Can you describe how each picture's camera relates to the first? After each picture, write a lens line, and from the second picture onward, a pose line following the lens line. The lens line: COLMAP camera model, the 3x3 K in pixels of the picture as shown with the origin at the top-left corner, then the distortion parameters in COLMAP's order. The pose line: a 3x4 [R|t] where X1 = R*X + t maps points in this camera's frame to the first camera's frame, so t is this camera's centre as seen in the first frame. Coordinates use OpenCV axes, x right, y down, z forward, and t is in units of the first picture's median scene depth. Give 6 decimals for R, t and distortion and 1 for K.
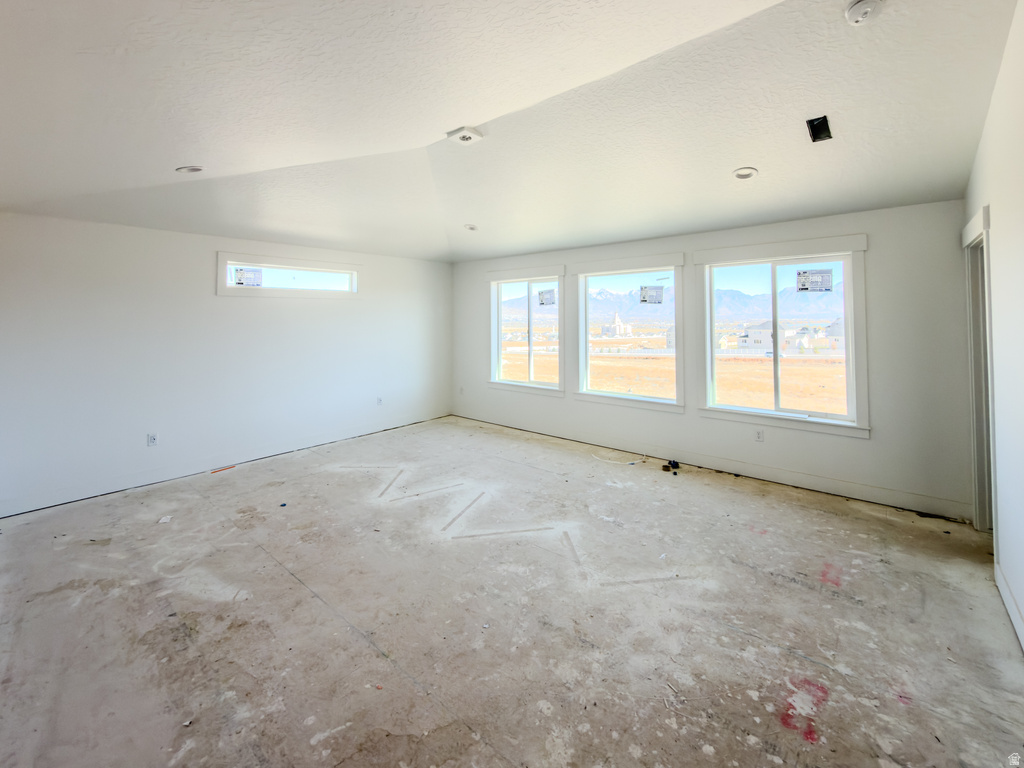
lens RADIAL K [[413.8, 0, 512.5], [0, 413.8, 386.5], [0, 0, 1]] dist [0.000961, 0.000084]
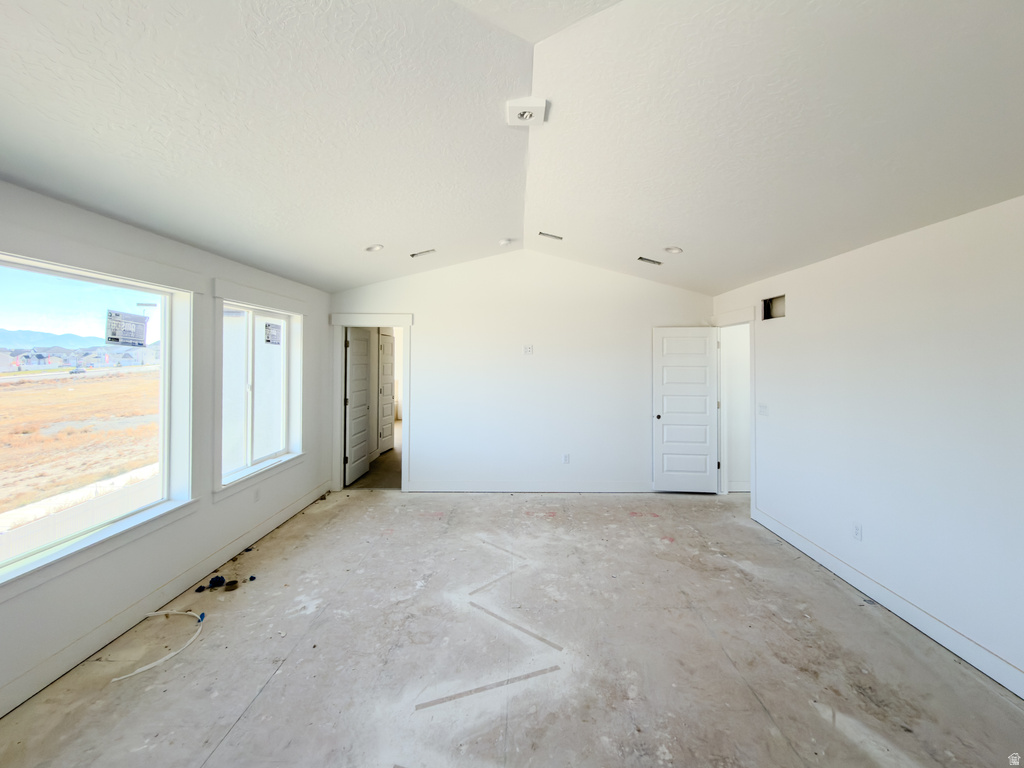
lens RADIAL K [[413.8, 0, 511.0], [0, 413.8, 382.1], [0, 0, 1]] dist [0.000961, 0.000084]
pose [[-0.626095, -0.033264, 0.779037, -0.859913], [0.130474, 0.980535, 0.146727, -0.341534], [-0.768754, 0.193509, -0.609567, 1.813839]]
